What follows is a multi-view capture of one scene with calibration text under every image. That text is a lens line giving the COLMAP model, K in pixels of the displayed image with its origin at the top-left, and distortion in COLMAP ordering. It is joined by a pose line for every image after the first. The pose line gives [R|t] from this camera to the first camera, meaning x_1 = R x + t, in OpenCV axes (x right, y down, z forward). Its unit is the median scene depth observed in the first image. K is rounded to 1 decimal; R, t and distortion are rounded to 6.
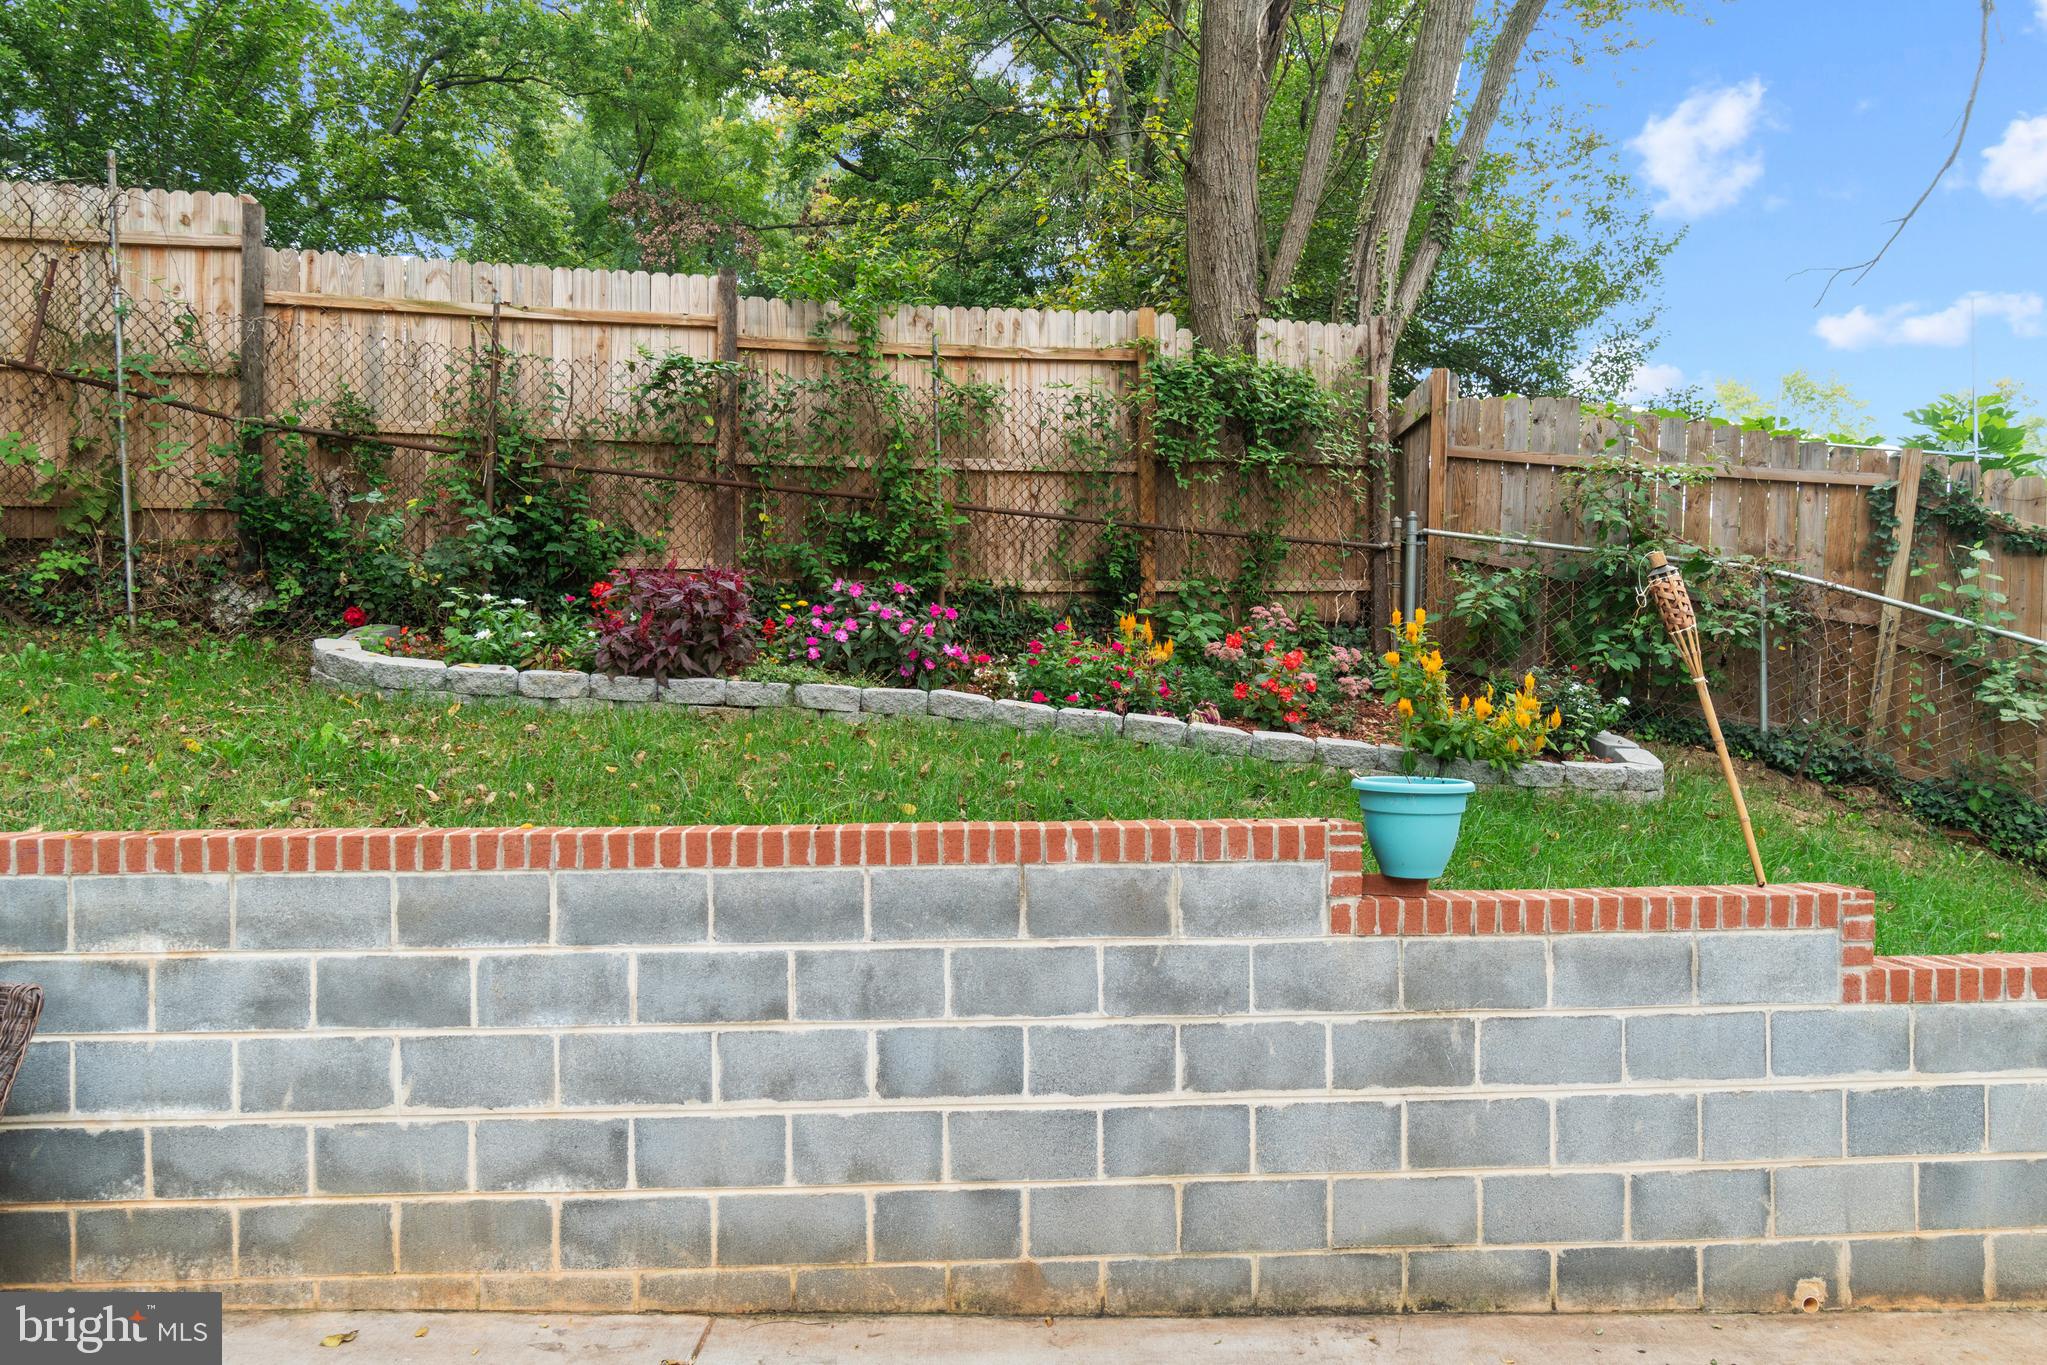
lens RADIAL K [[1371.6, 0, 1026.8], [0, 1371.6, 668.9], [0, 0, 1]] dist [-0.005595, 0.001251]
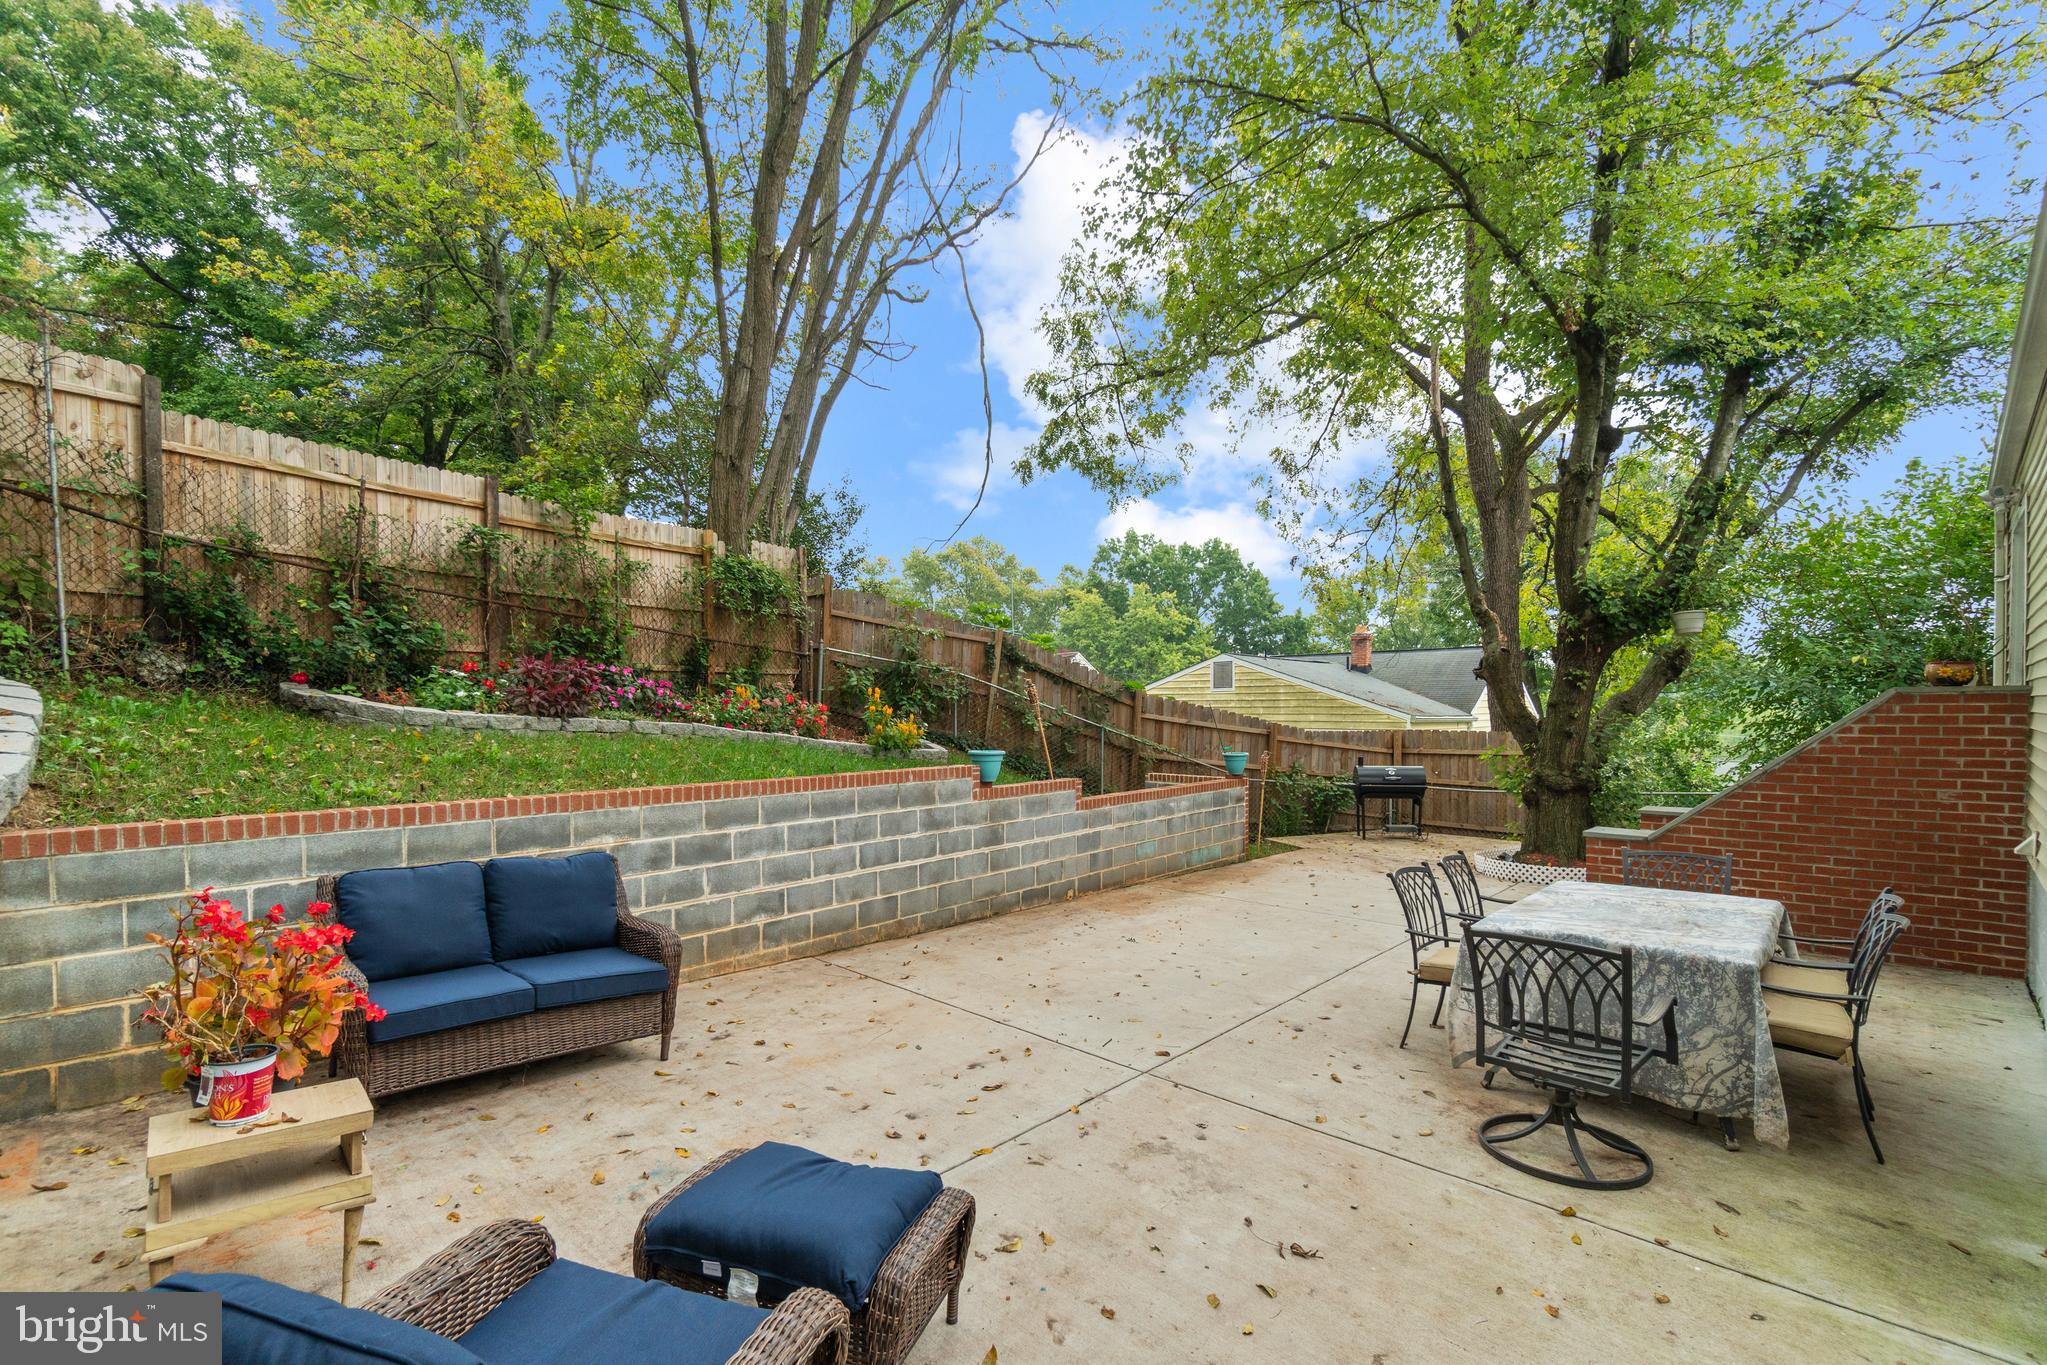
lens RADIAL K [[906.4, 0, 1021.9], [0, 906.4, 682.5], [0, 0, 1]] dist [-0.003882, -0.000258]
pose [[0.692102, 0.022808, 0.721439, -1.214146], [-0.007259, 0.999670, -0.024640, -0.026814], [-0.721763, 0.011816, 0.692039, -0.527474]]
